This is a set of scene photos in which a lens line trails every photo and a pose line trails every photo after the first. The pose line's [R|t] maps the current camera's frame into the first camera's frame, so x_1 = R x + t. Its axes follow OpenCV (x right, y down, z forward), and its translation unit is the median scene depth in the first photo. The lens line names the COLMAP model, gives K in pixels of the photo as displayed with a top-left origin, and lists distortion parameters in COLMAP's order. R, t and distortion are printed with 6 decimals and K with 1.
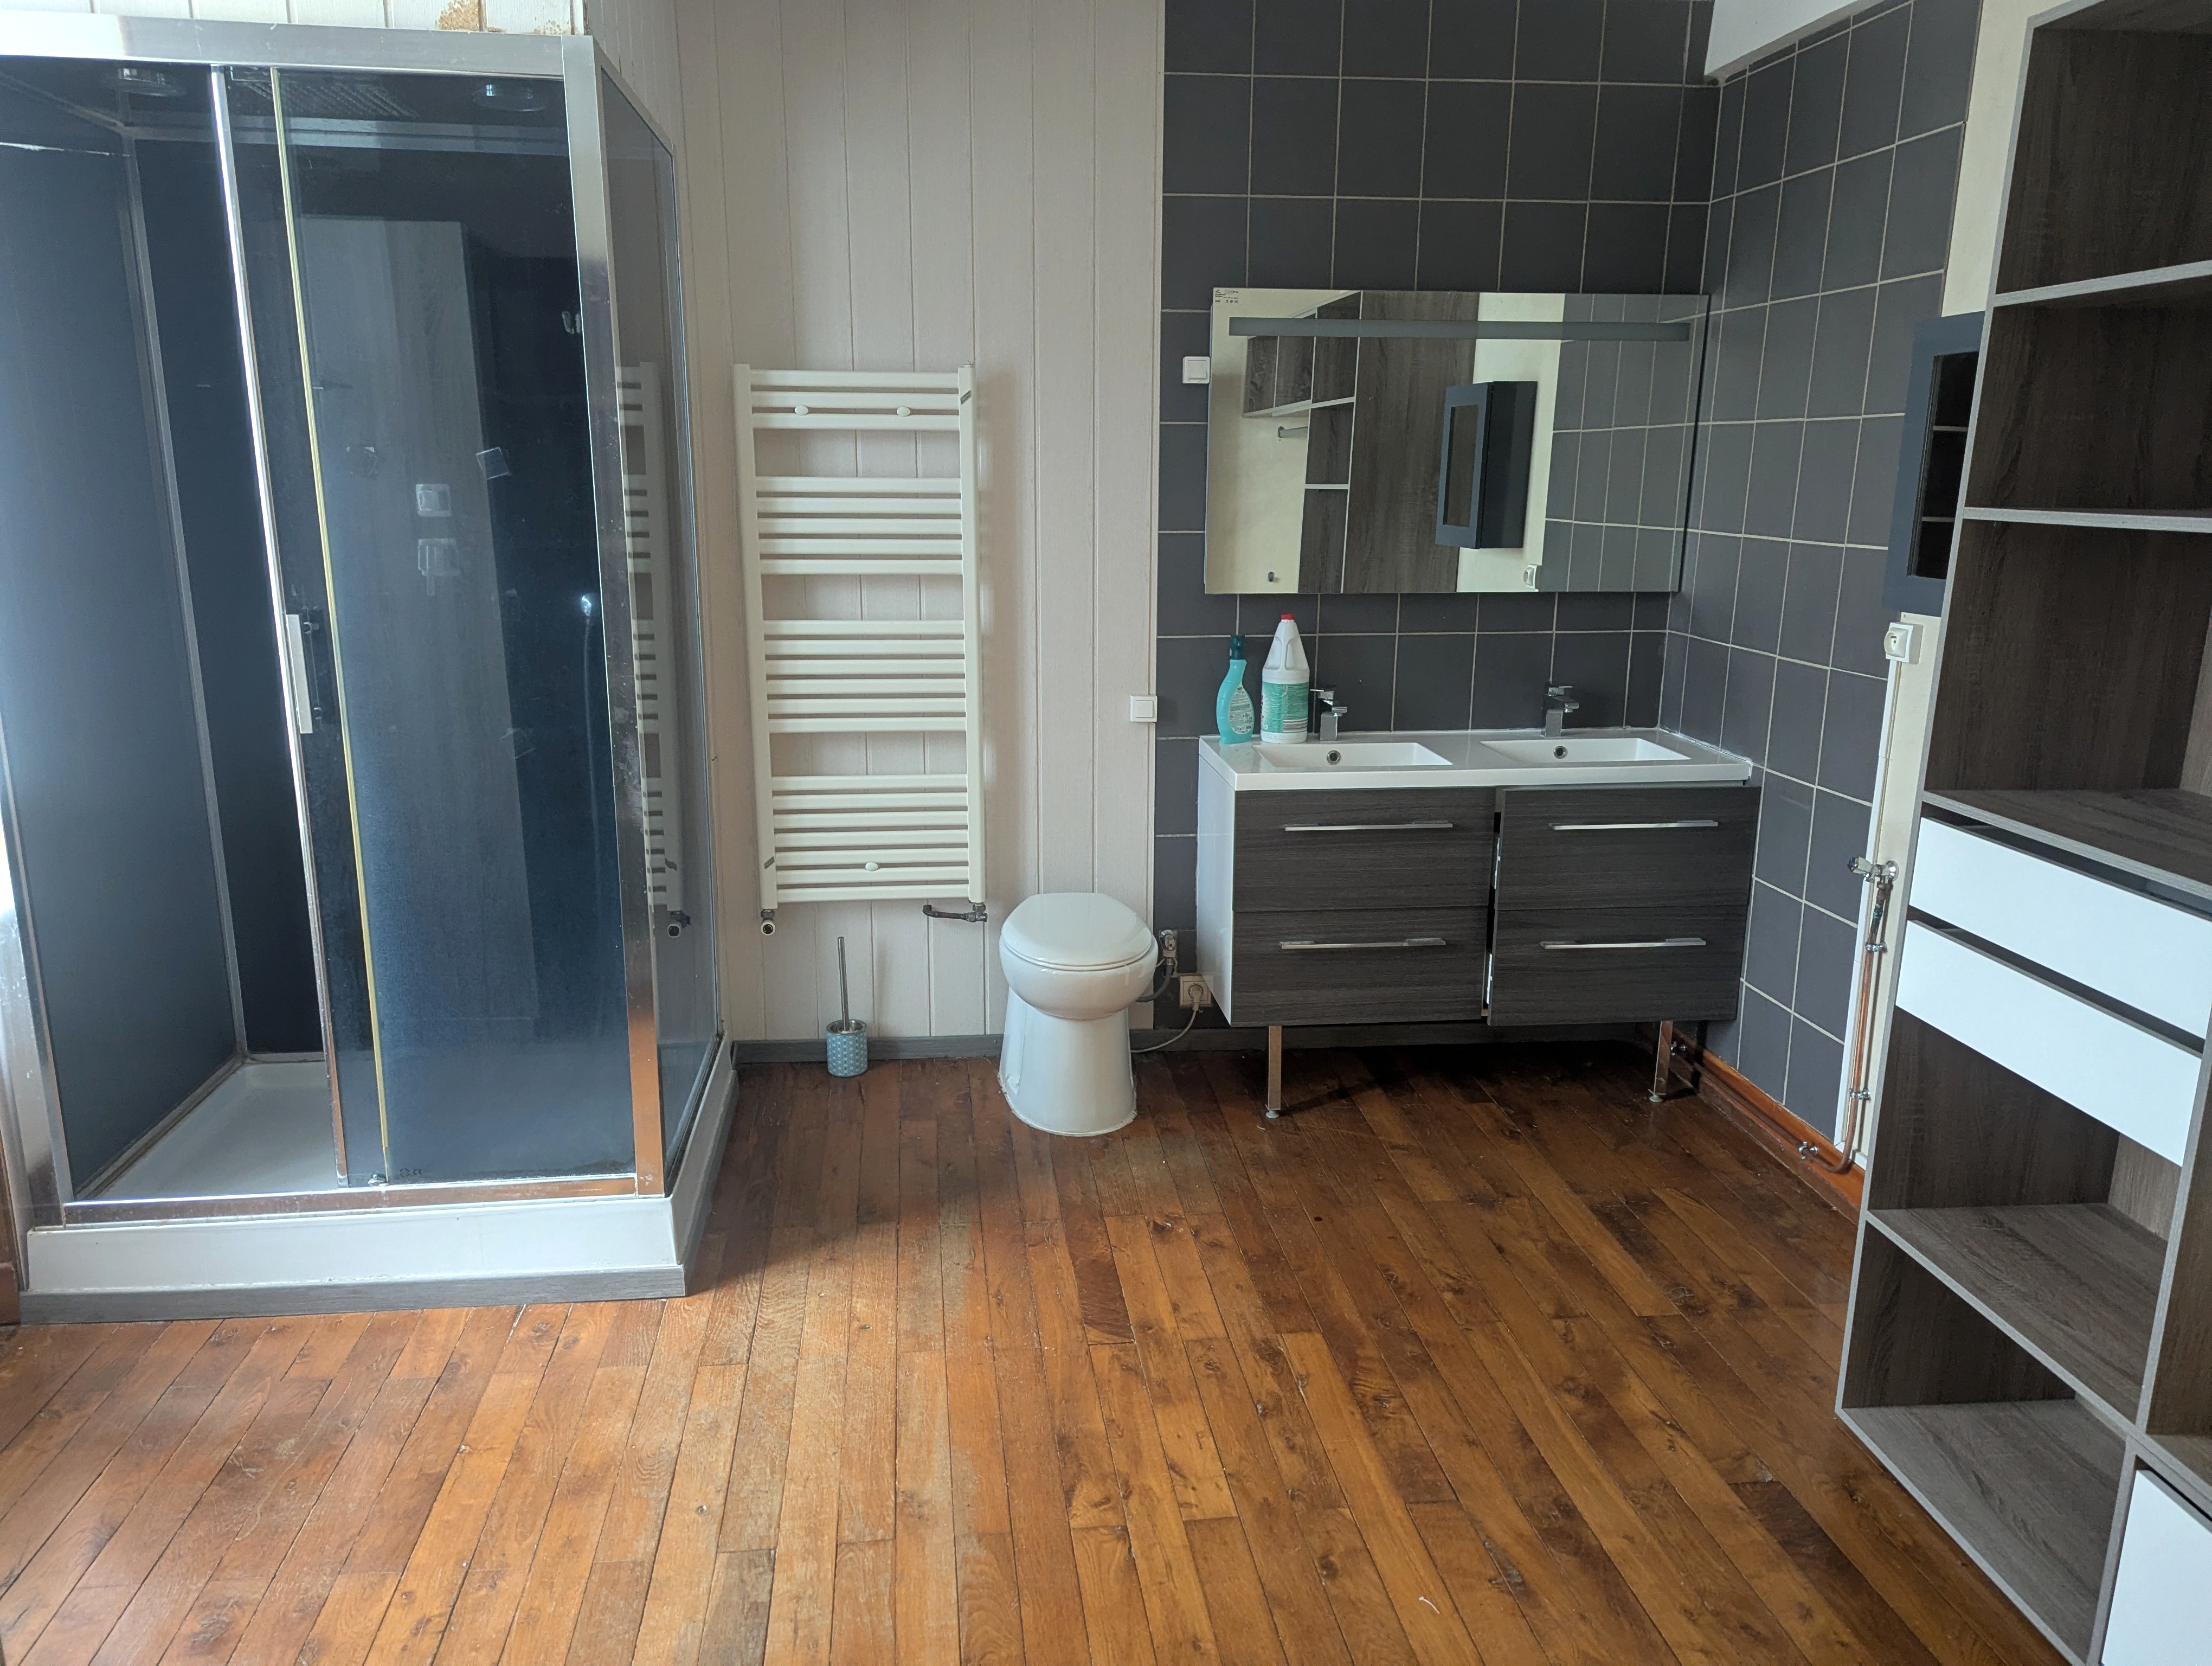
lens RADIAL K [[1533.7, 0, 1102.8], [0, 1533.7, 819.3], [0, 0, 1]] dist [0.051623, -0.036035]
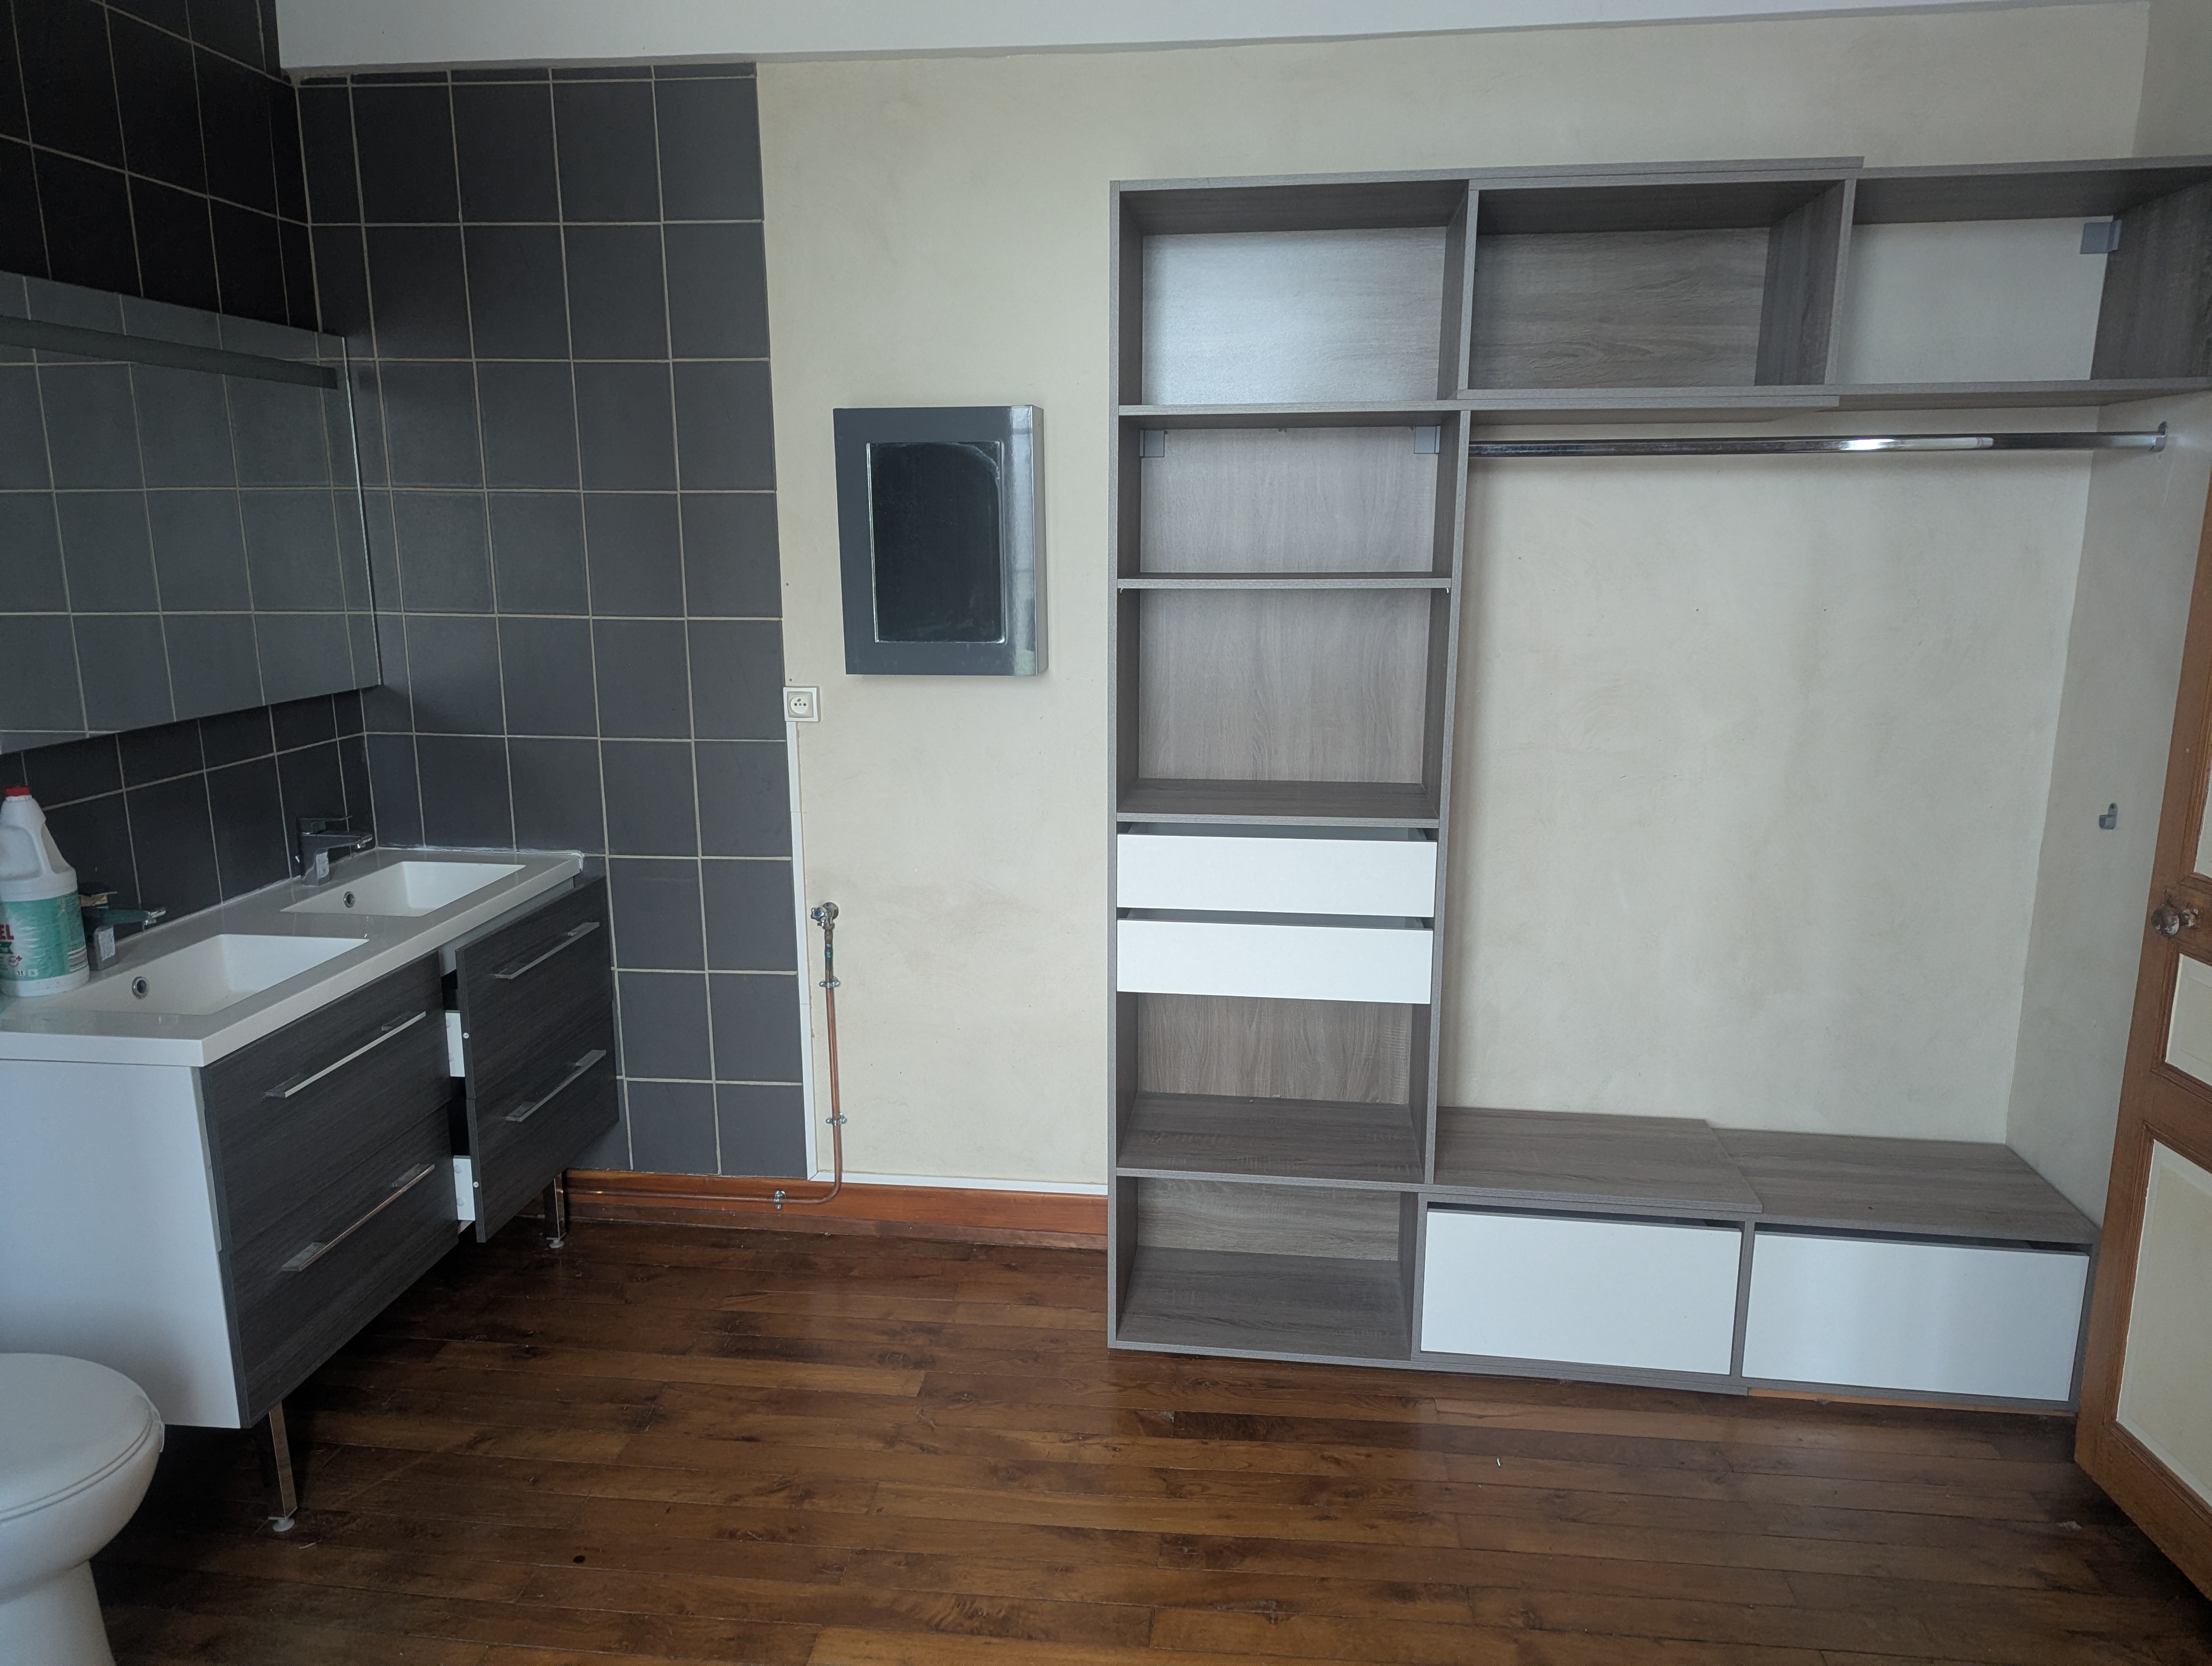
lens RADIAL K [[1533.7, 0, 1107.9], [0, 1533.7, 848.4], [0, 0, 1]] dist [0.051623, -0.036035]
pose [[0.230332, -0.213437, 0.949417, -0.413525], [0.222979, 0.961267, 0.162006, -0.126226], [-0.947221, 0.174385, 0.269002, 0.469614]]
